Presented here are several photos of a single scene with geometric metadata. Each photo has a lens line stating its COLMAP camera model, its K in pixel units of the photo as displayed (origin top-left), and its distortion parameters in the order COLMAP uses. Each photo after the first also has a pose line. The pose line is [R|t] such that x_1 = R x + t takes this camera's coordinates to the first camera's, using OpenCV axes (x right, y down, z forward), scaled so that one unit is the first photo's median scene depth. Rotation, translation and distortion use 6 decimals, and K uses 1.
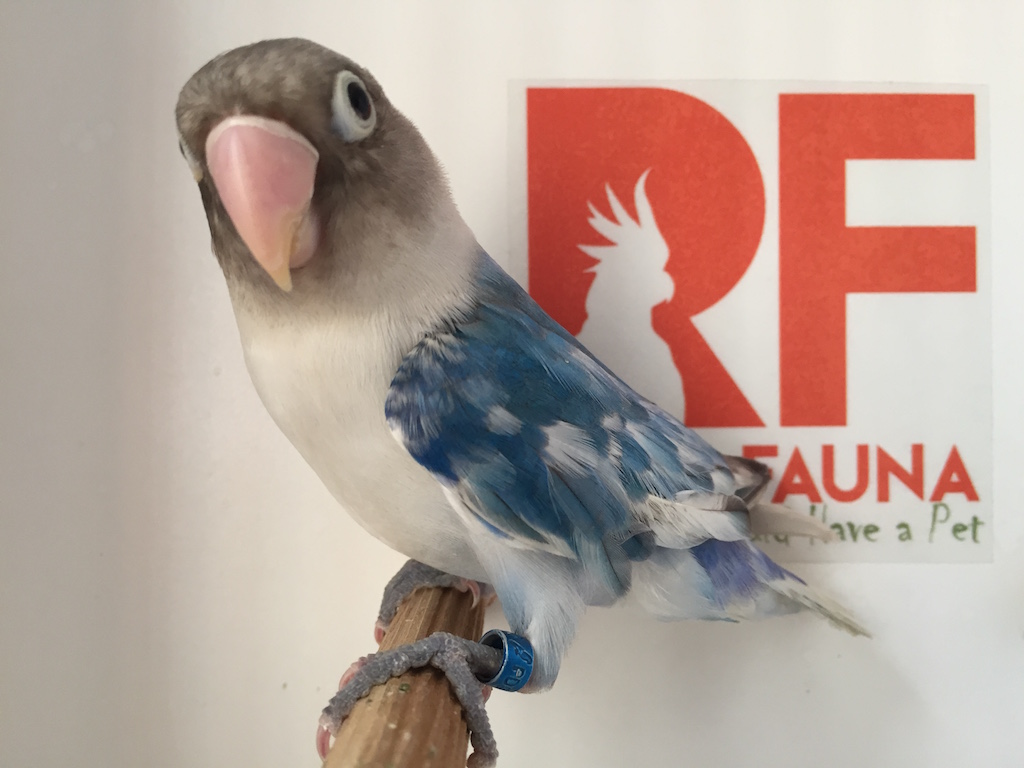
lens RADIAL K [[914.4, 0, 512.0], [0, 914.4, 384.0], [0, 0, 1]] dist [0.093747, -0.179332]
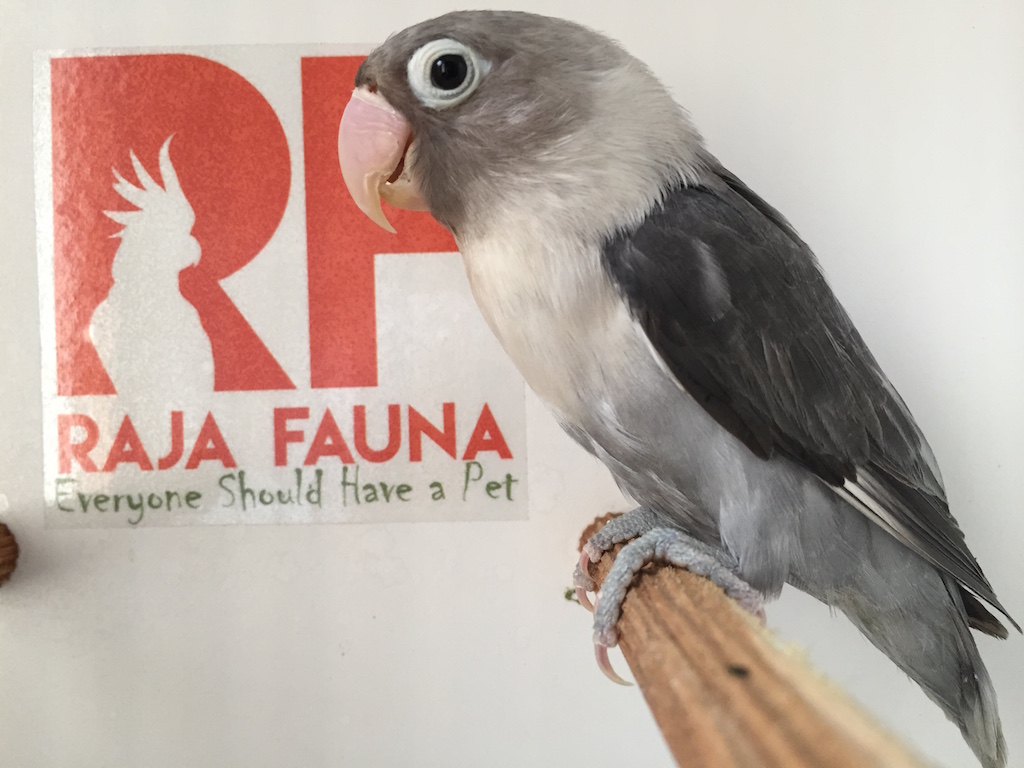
lens RADIAL K [[914.4, 0, 512.0], [0, 914.4, 384.0], [0, 0, 1]] dist [0.093747, -0.179332]
pose [[0.999237, -0.022158, -0.032151, 0.540758], [0.021575, 0.999598, -0.018382, 0.064395], [0.032546, 0.017674, 0.999314, 0.010536]]
